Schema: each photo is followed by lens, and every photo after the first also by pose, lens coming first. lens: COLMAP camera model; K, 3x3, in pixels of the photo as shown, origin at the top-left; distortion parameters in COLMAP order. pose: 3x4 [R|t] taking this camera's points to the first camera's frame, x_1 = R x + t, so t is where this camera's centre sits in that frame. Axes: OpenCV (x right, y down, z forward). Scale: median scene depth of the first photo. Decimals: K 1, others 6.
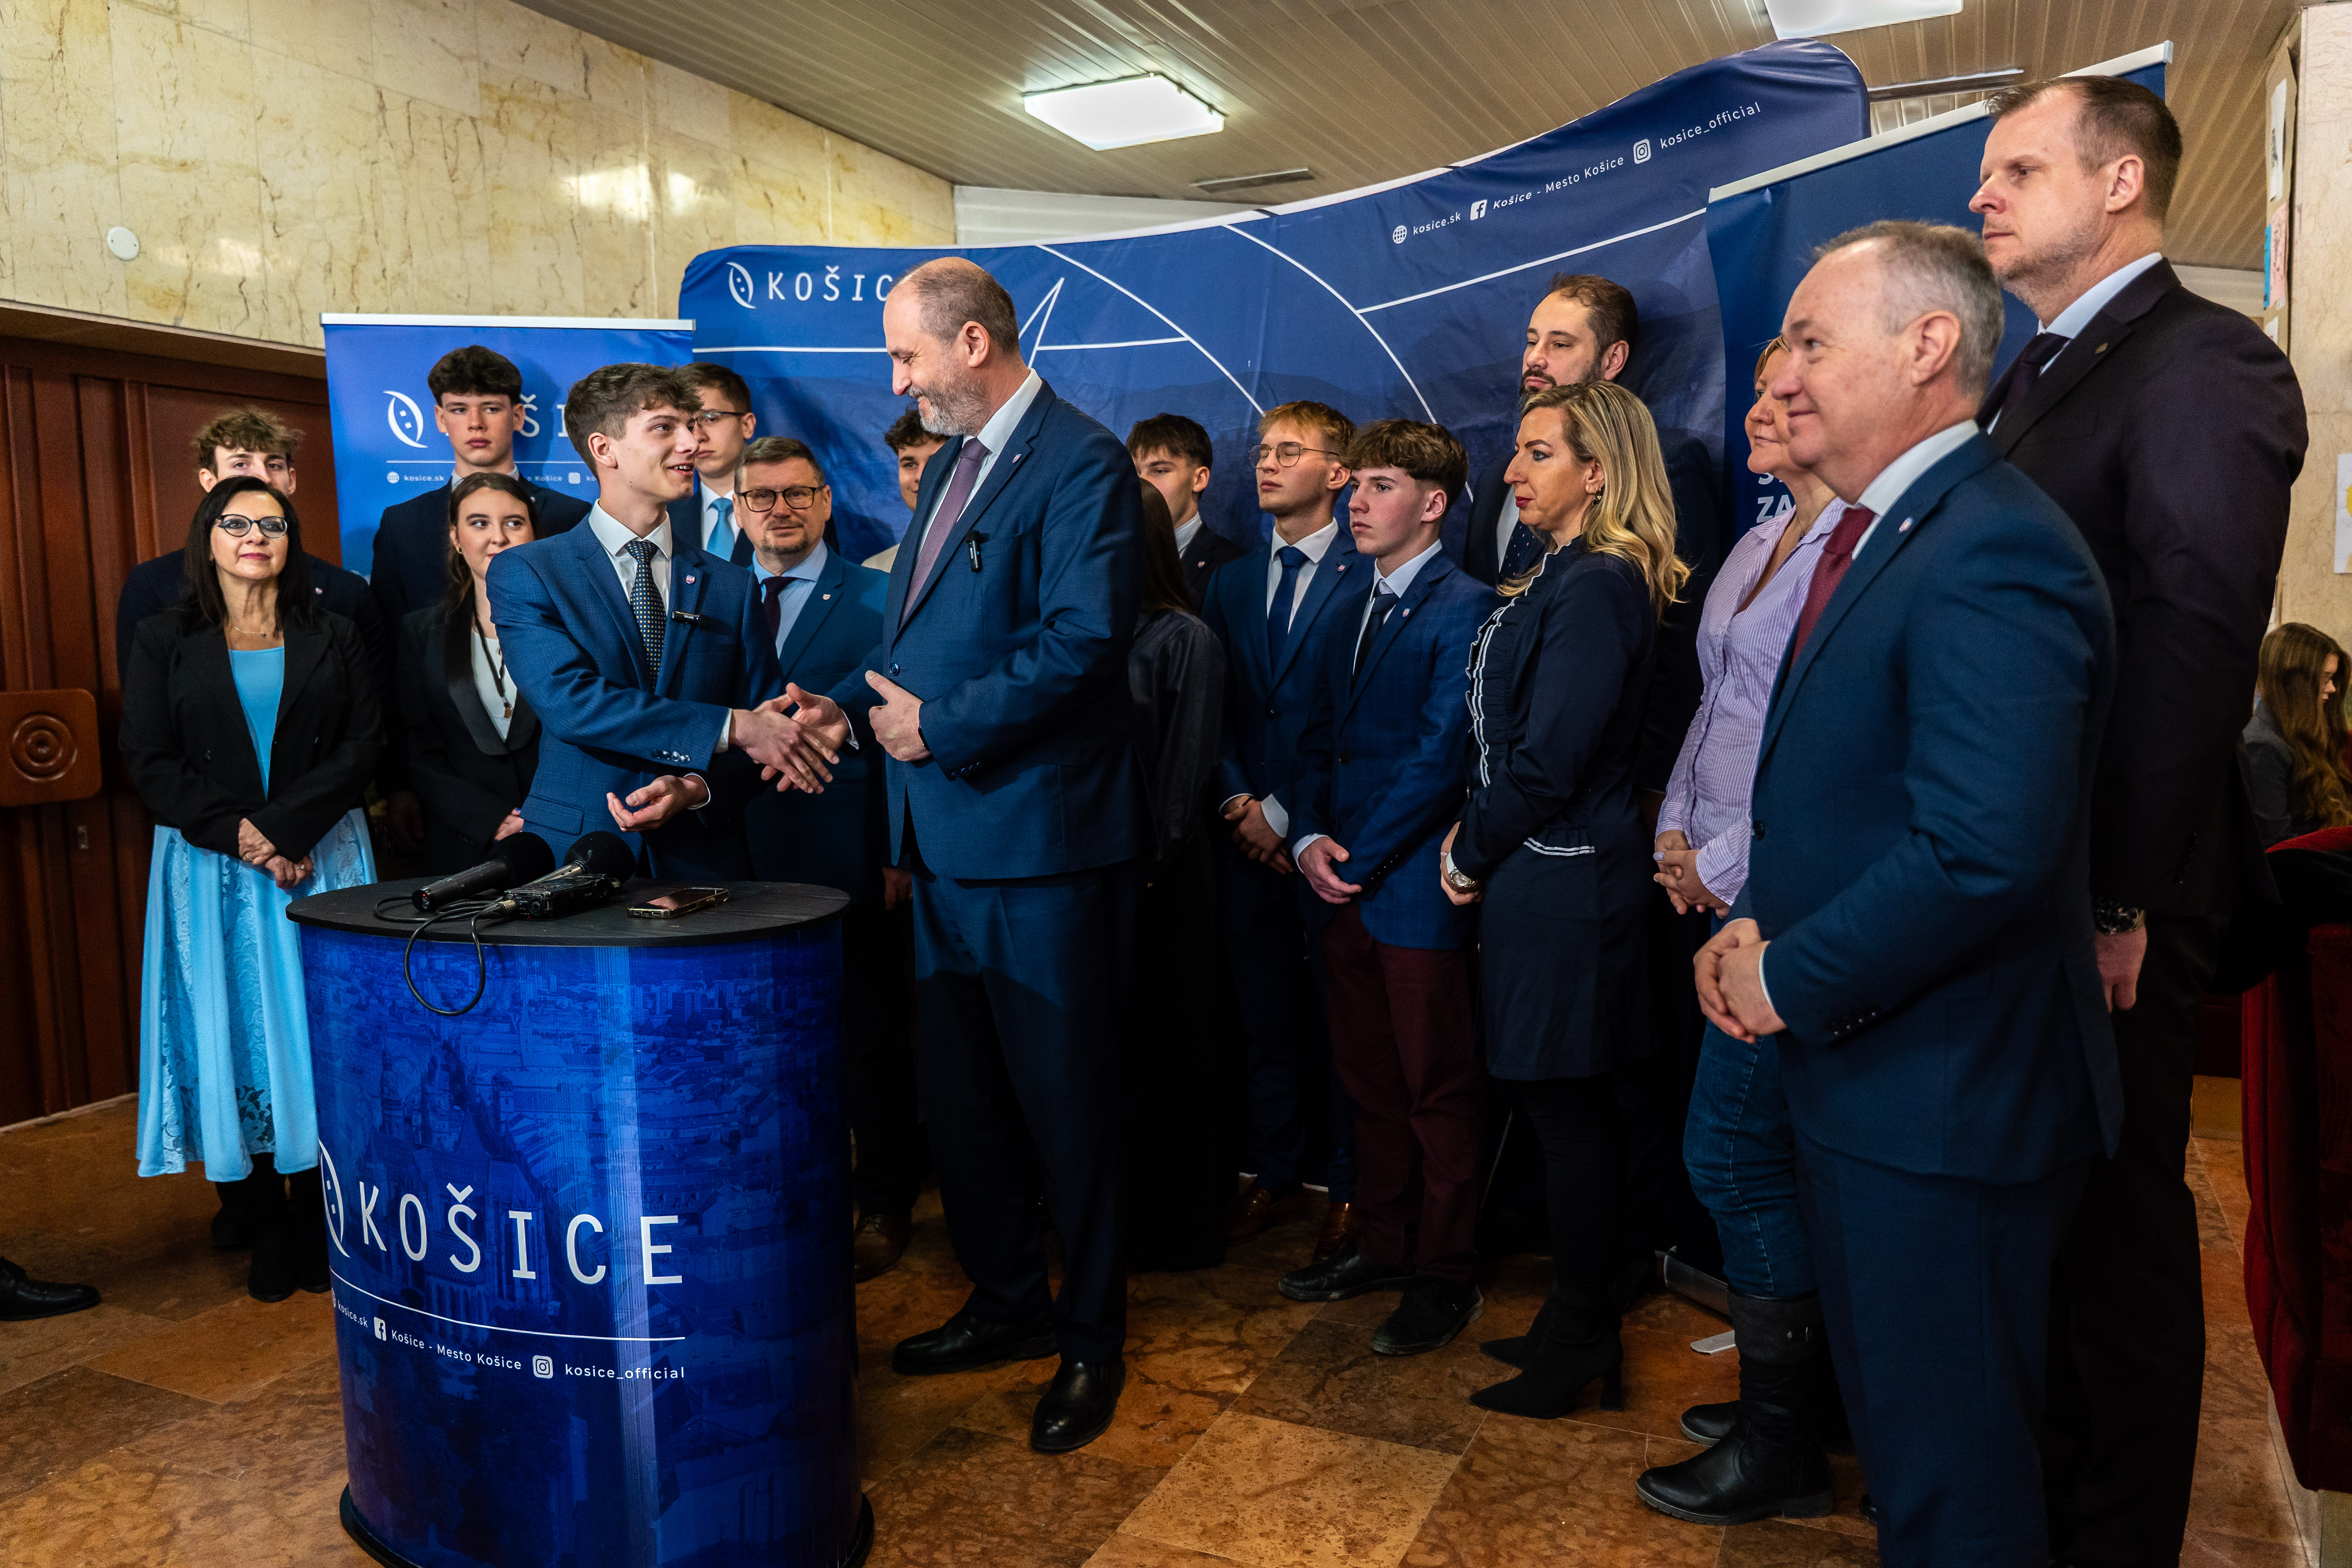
lens RADIAL K [[1696.7, 0, 1159.0], [0, 1696.7, 801.9], [0, 0, 1]] dist [0.027376, 0.006235]
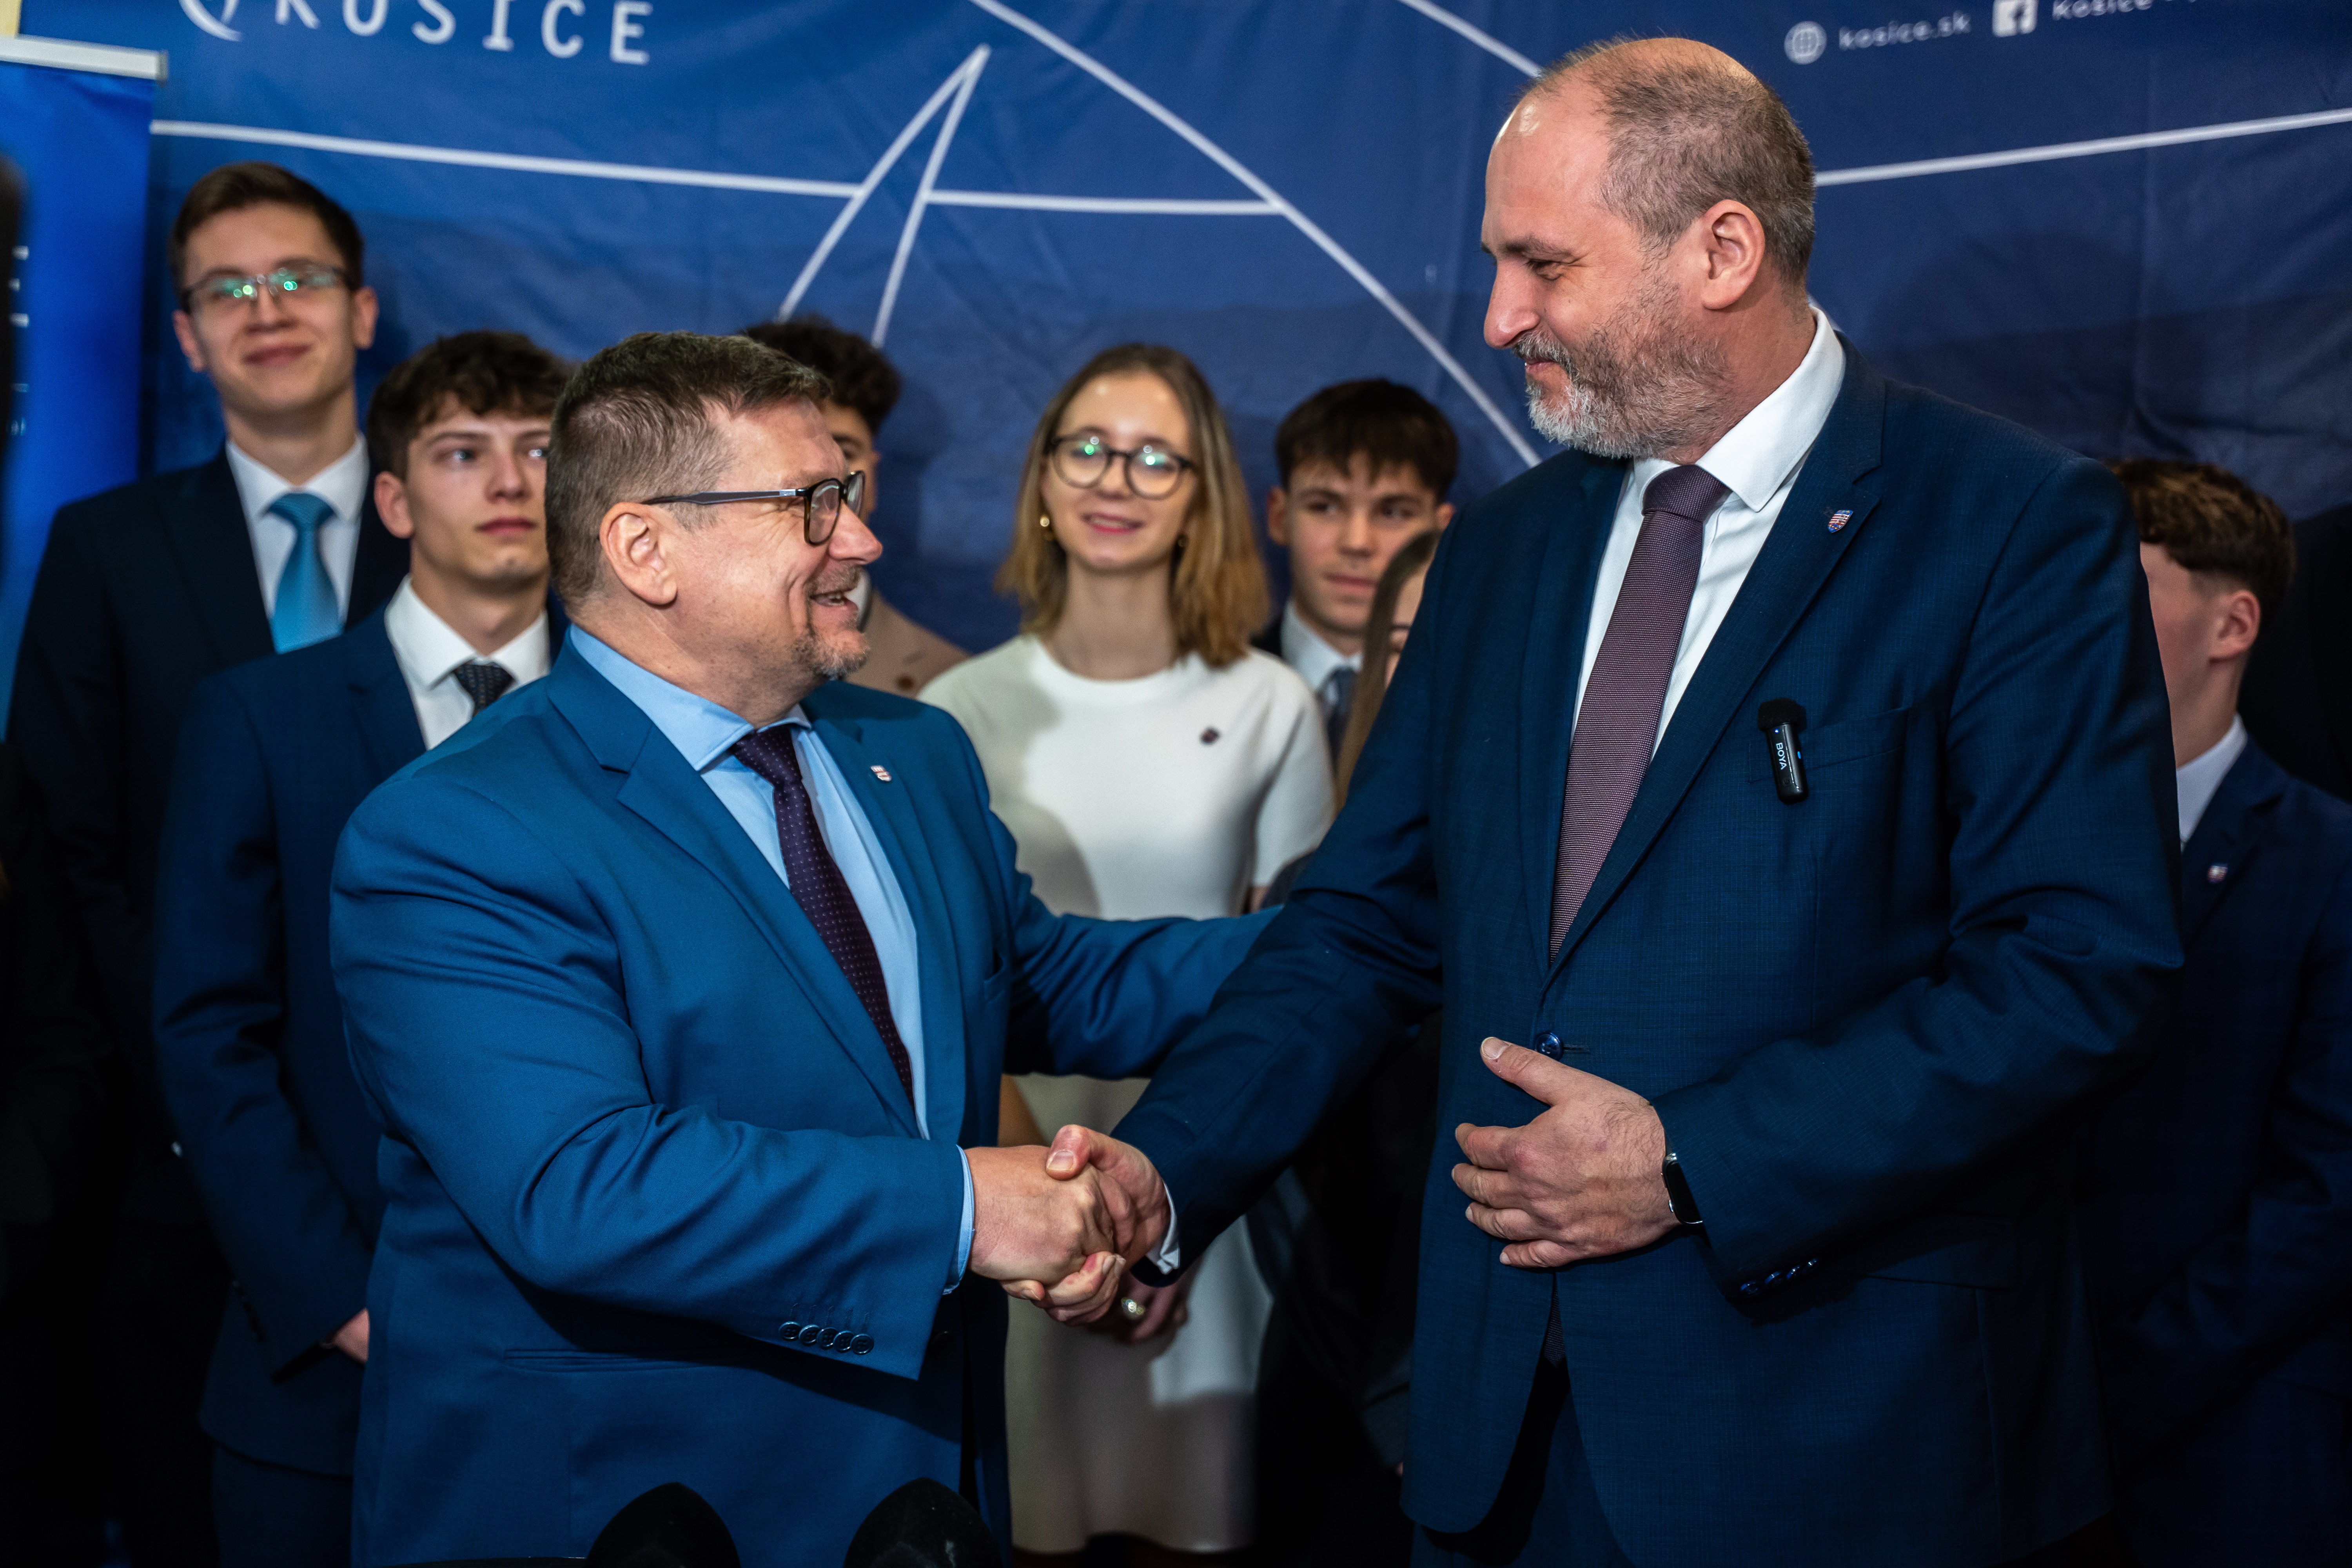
lens RADIAL K [[3355.2, 0, 1172.7], [0, 3355.2, 774.5], [0, 0, 1]] dist [0.054722, 0.000000]
pose [[0.948097, 0.037667, 0.315742, -0.499667], [-0.010719, 0.996181, -0.086656, -0.064197], [-0.317800, 0.078774, 0.944880, 0.257294]]
